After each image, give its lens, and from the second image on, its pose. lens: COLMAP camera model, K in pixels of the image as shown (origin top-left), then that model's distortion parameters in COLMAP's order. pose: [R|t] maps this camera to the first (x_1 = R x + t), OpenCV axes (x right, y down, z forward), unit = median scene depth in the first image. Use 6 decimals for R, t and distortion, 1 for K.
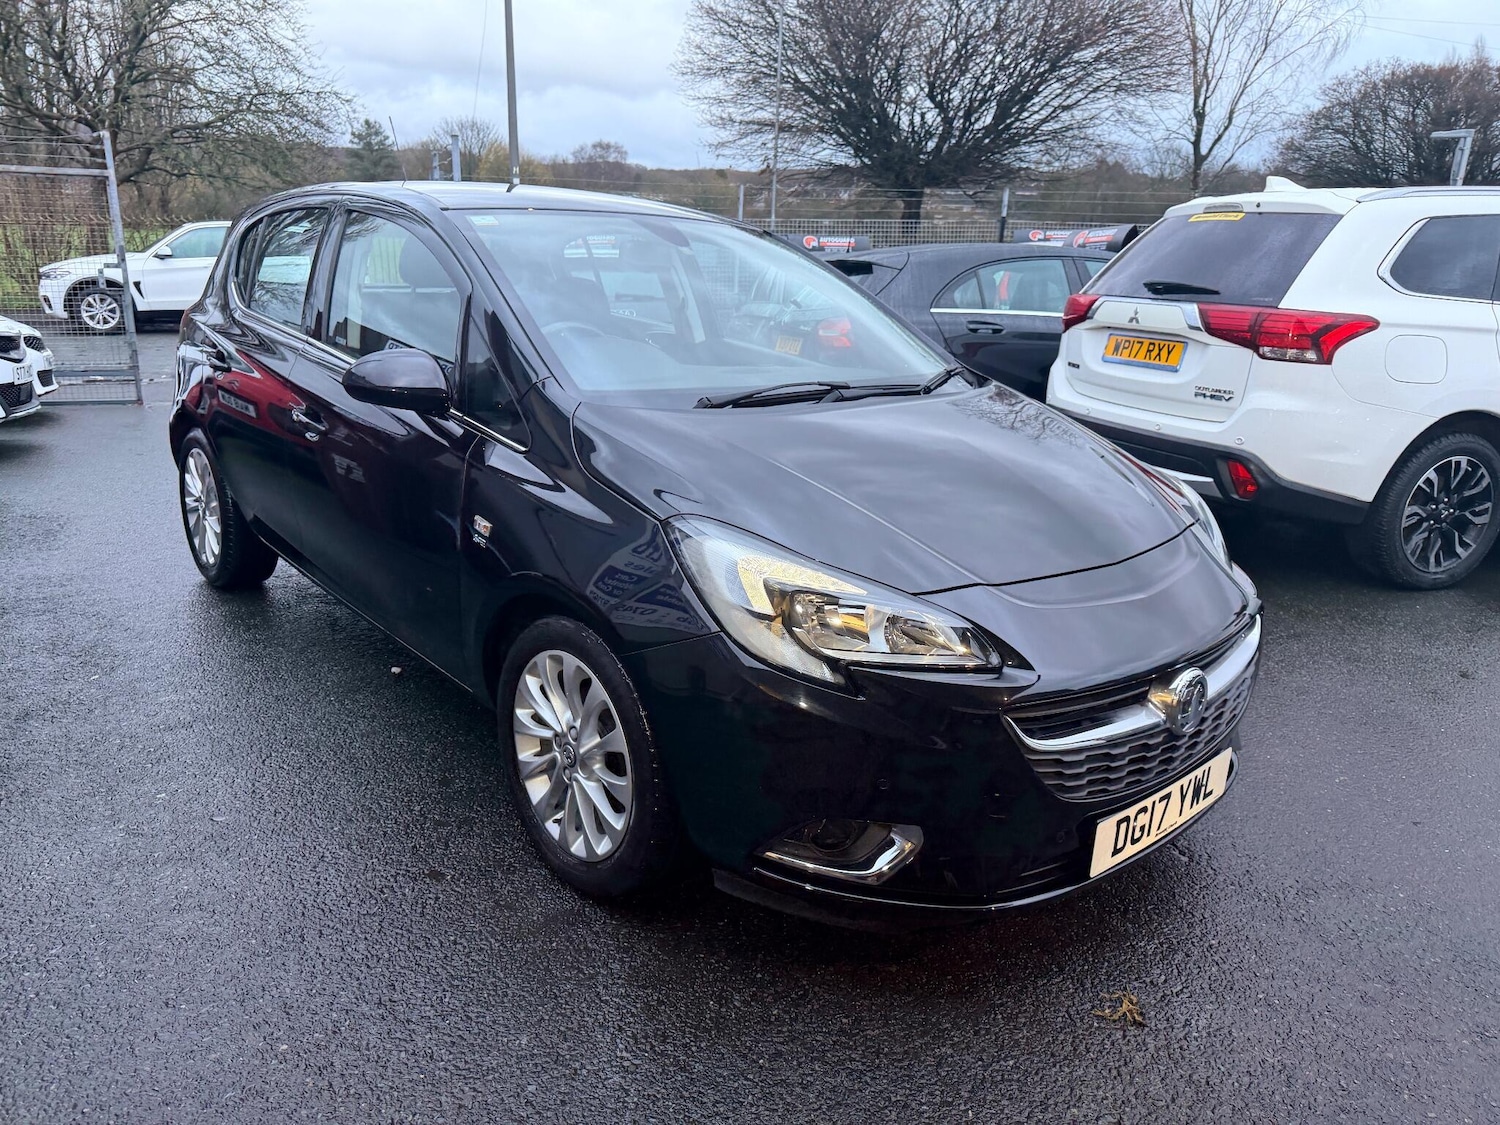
lens RADIAL K [[1044.2, 0, 739.3], [0, 1044.2, 567.1], [0, 0, 1]] dist [0.016784, -0.018754]
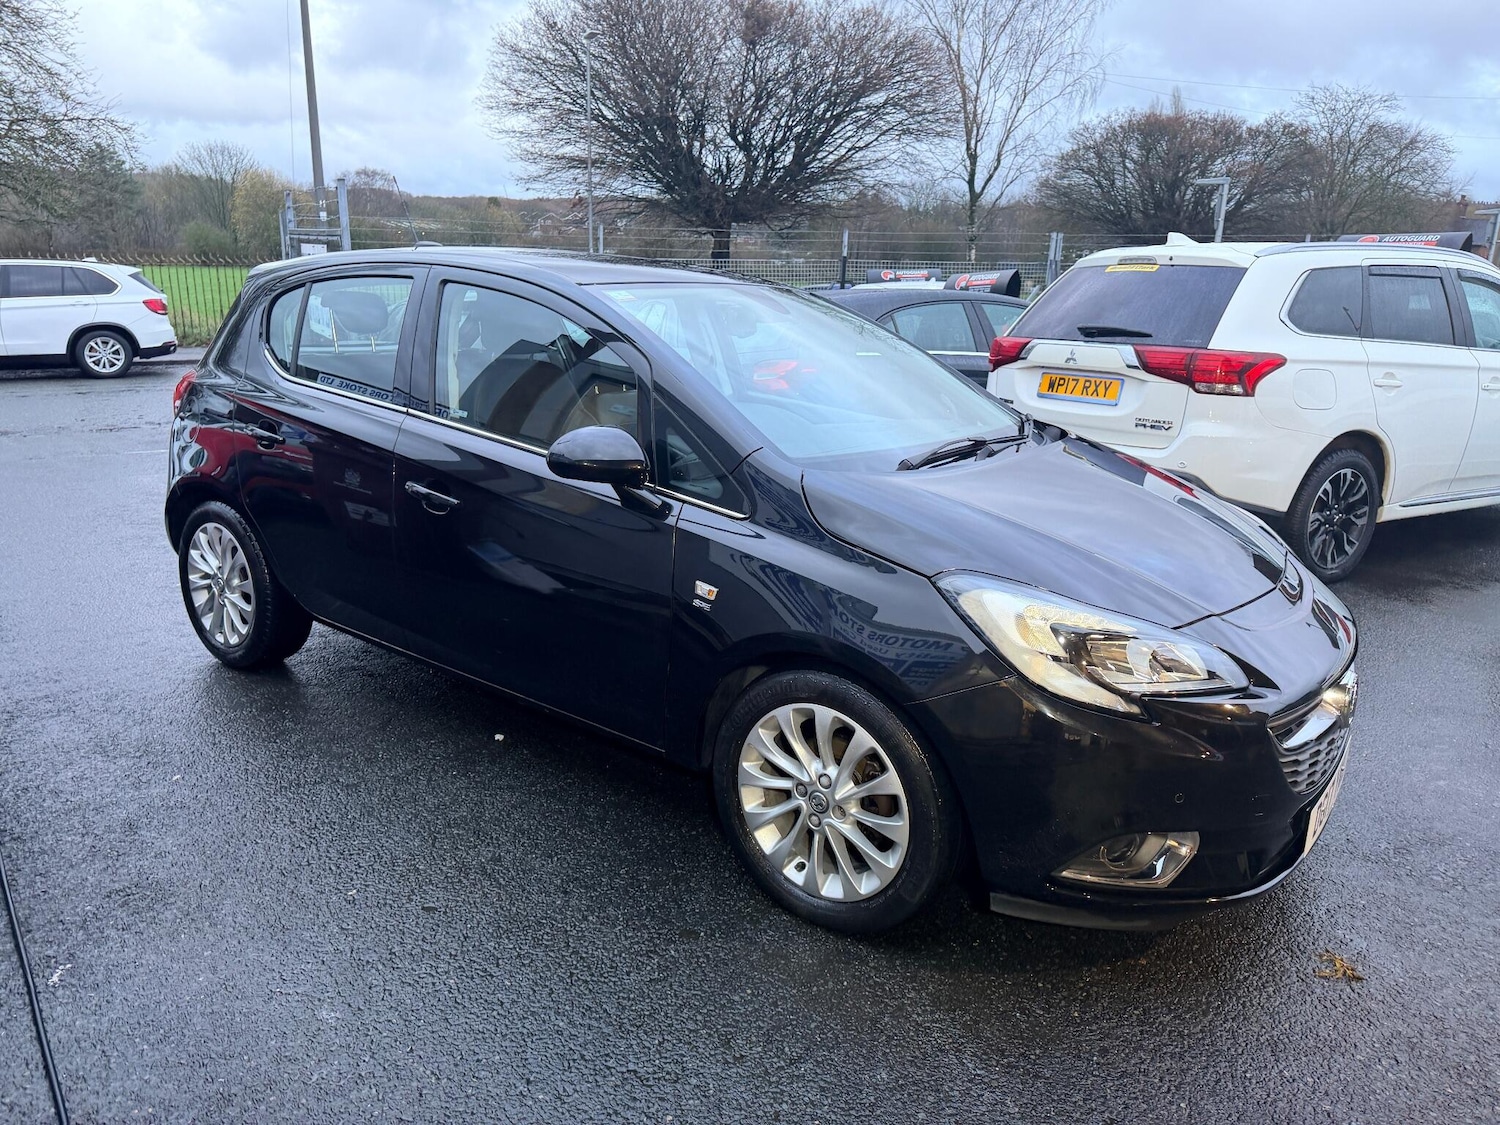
lens RADIAL K [[1044.2, 0, 748.7], [0, 1044.2, 551.4], [0, 0, 1]] dist [0.016784, -0.018754]
pose [[0.977913, -0.060487, 0.200067, -0.235663], [0.068096, 0.997186, -0.031367, -0.024933], [-0.197606, 0.044298, 0.979280, -0.018778]]
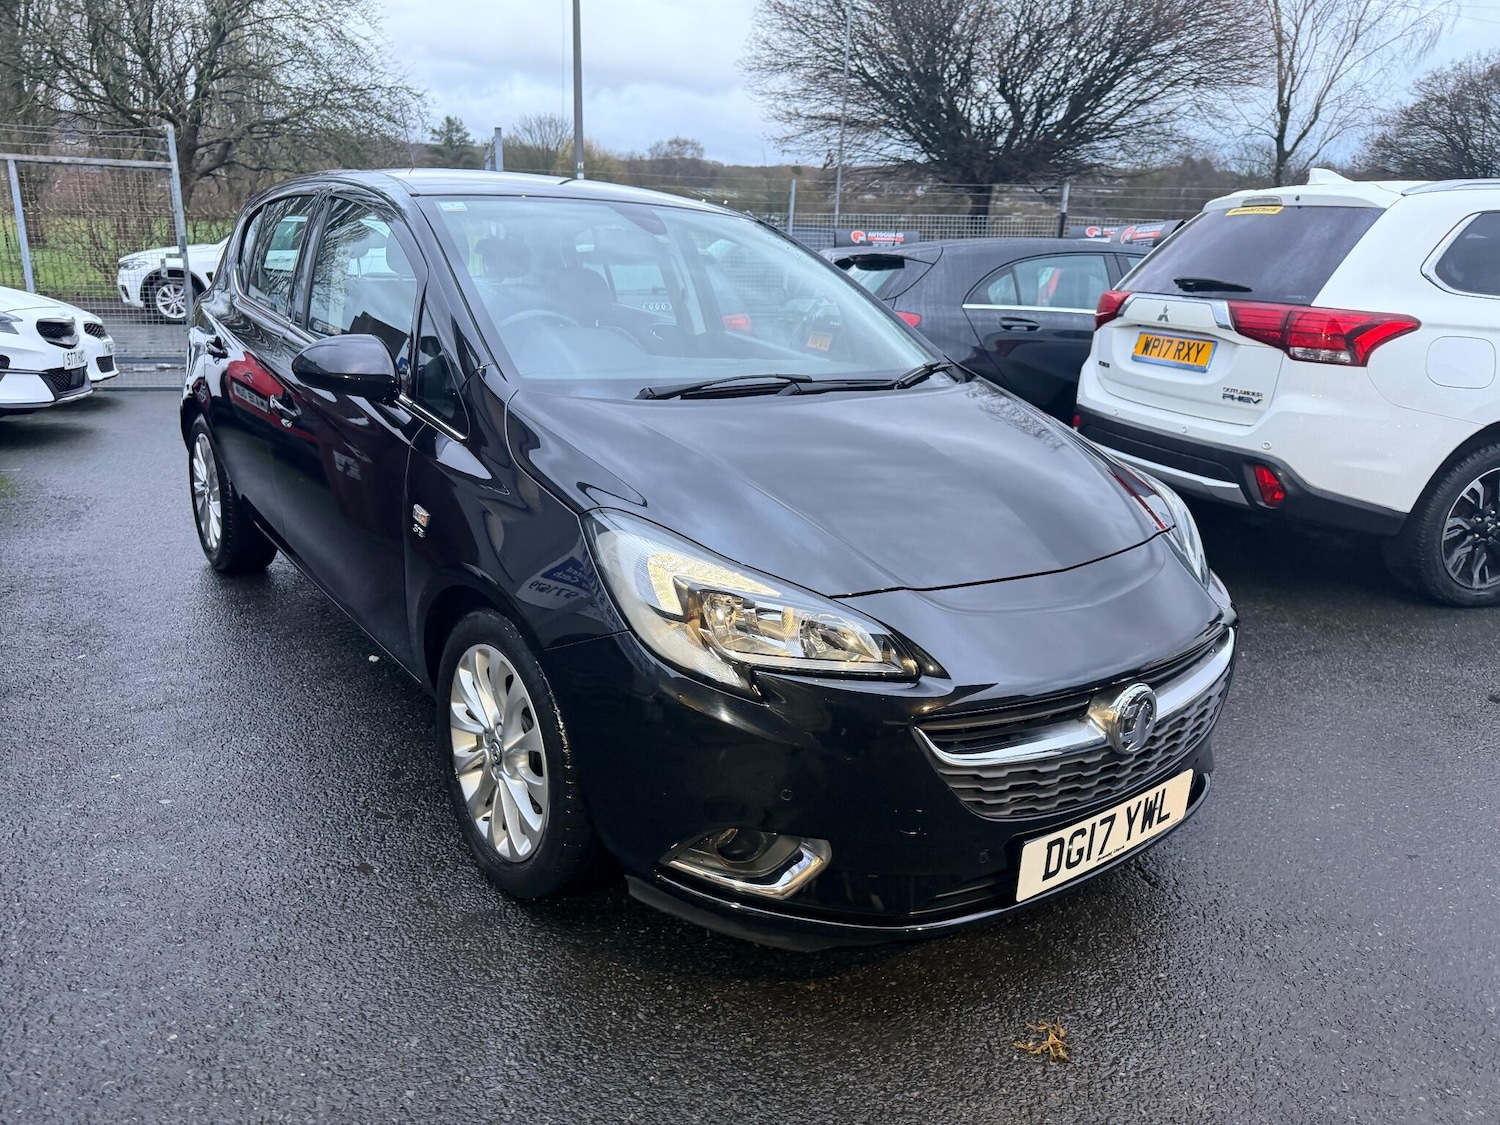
lens RADIAL K [[1044.2, 0, 740.4], [0, 1044.2, 567.9], [0, 0, 1]] dist [0.016784, -0.018754]
pose [[0.997791, 0.025813, -0.061216, 0.066308], [-0.025601, 0.999663, 0.004255, -0.001126], [0.061305, -0.002679, 0.998115, 0.020840]]
